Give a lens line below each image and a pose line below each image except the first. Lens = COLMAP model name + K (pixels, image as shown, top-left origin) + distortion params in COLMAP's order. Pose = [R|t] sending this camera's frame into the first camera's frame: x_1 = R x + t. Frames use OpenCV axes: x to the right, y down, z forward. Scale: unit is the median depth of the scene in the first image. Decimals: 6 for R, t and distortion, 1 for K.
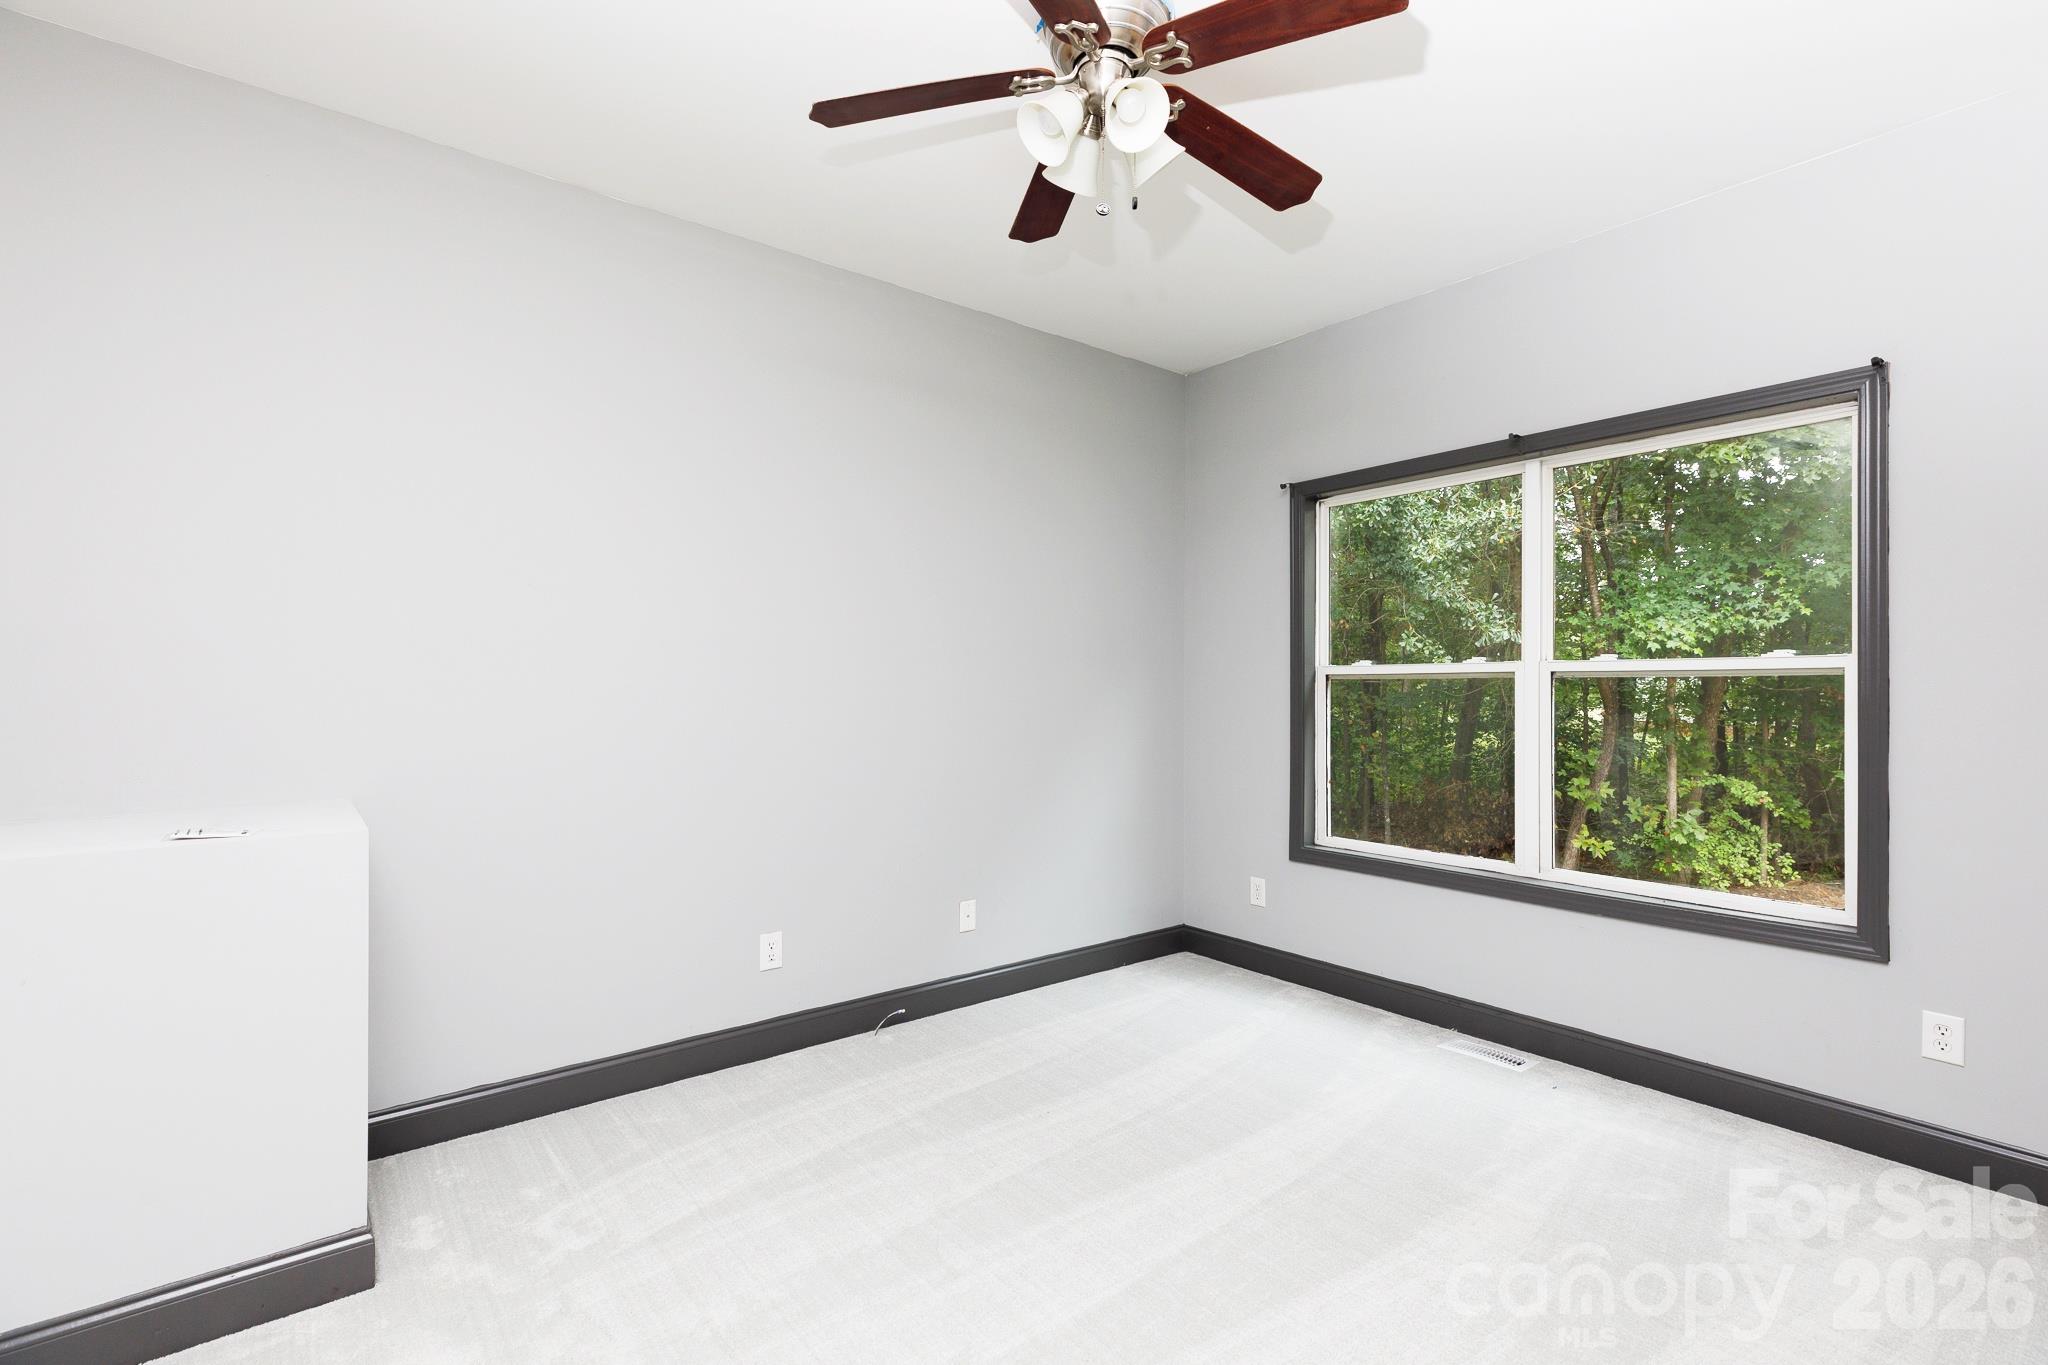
lens RADIAL K [[923.4, 0, 996.9], [0, 923.4, 684.5], [0, 0, 1]] dist [0.000619, -0.000453]
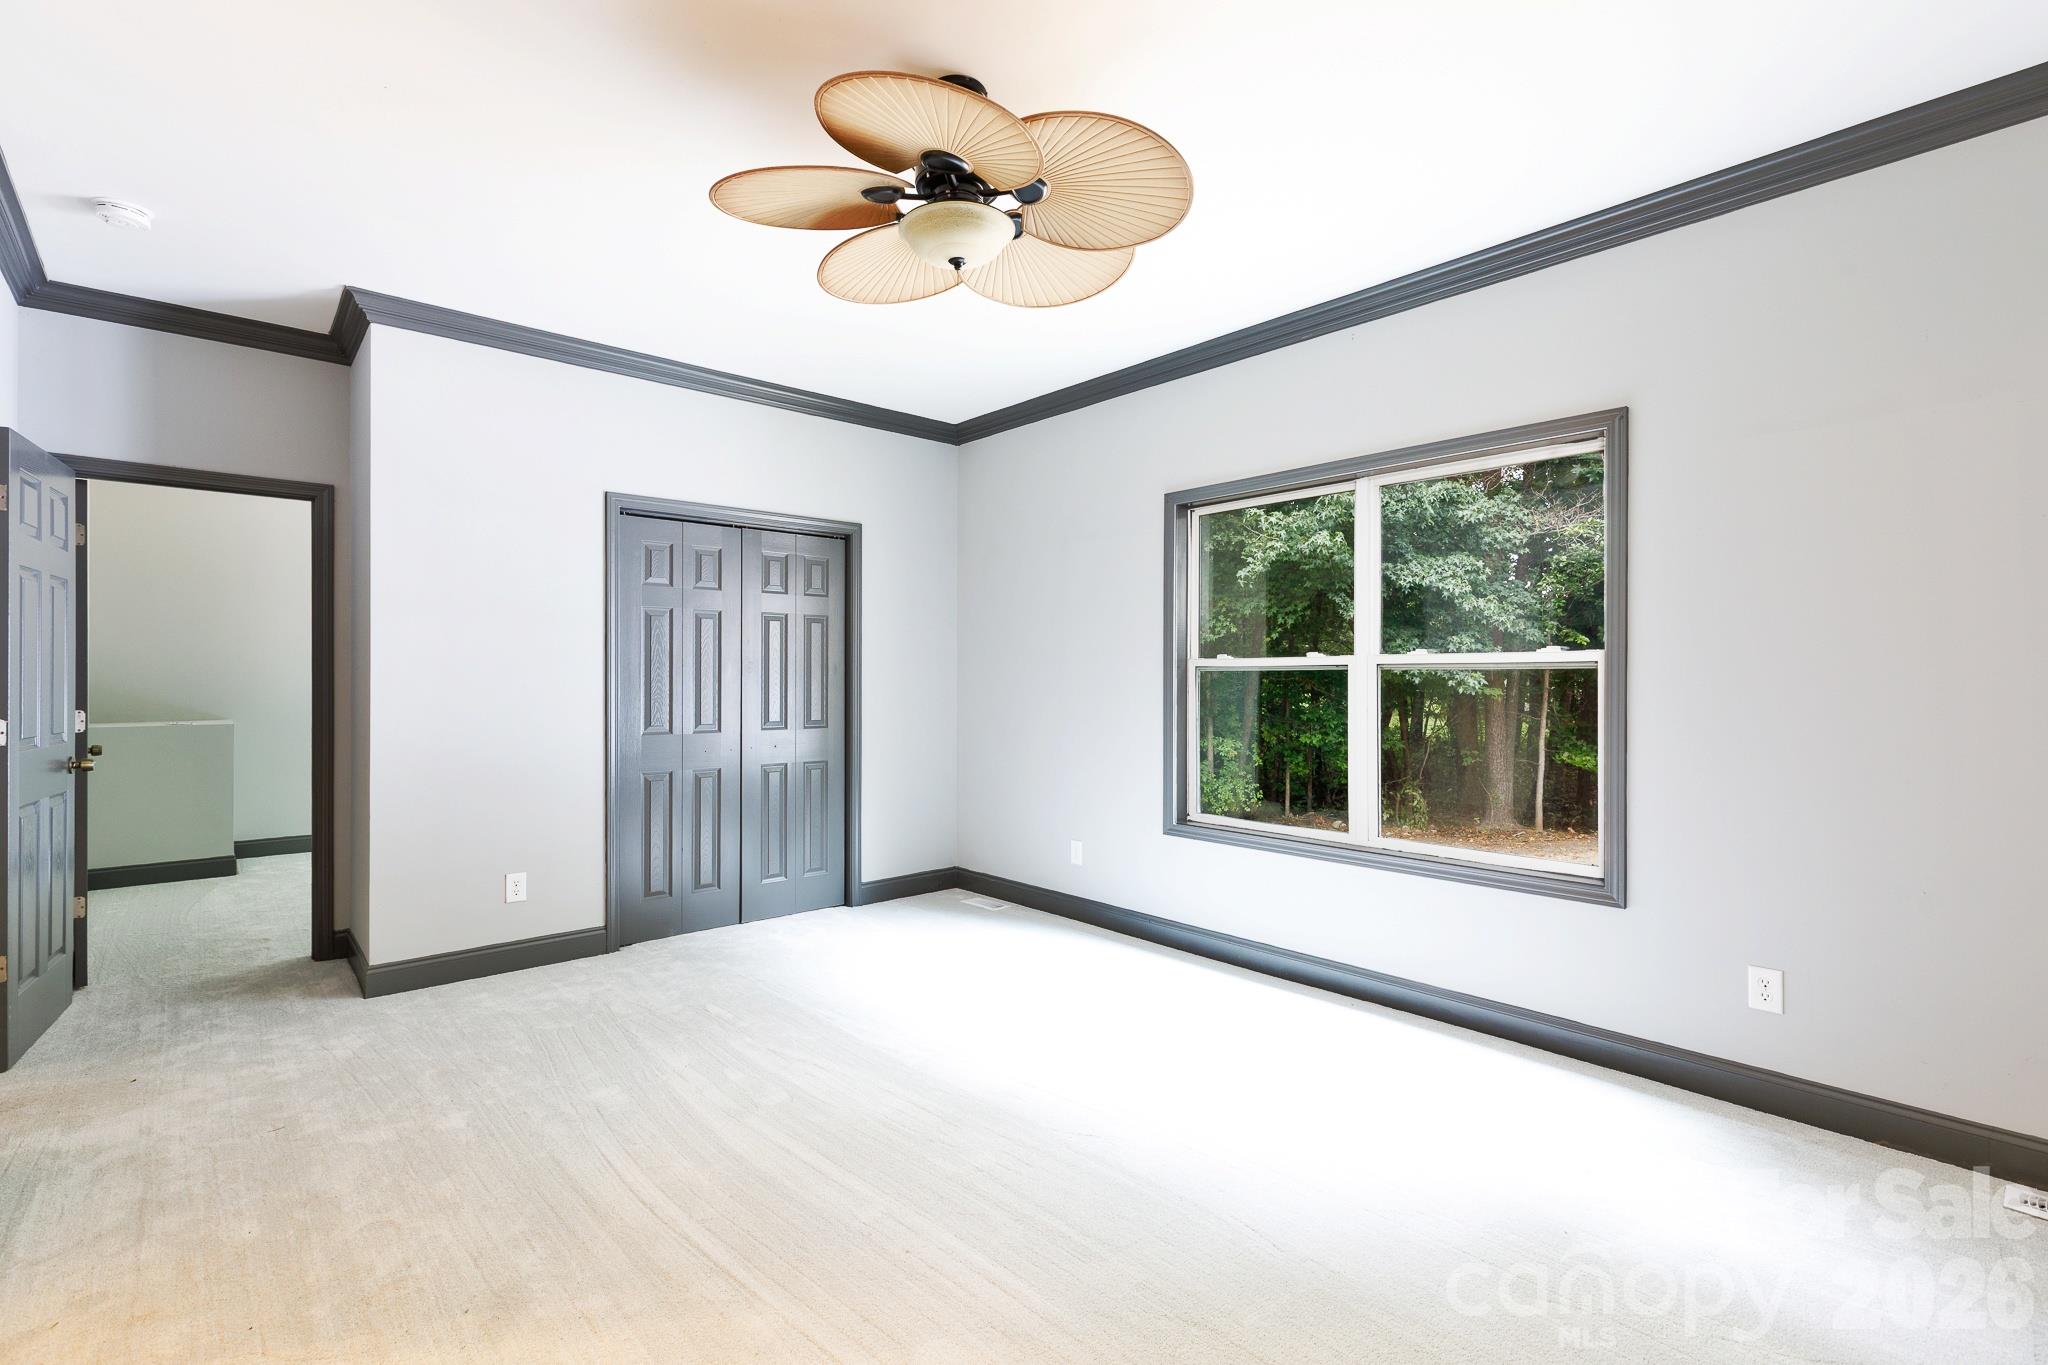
lens RADIAL K [[921.4, 0, 1027.5], [0, 921.4, 680.6], [0, 0, 1]] dist [0.002647, 0.000240]
pose [[0.996420, 0.000638, 0.084537, 0.071798], [-0.001133, 0.999983, 0.005800, -0.000343], [-0.084532, -0.005876, 0.996403, -0.096945]]
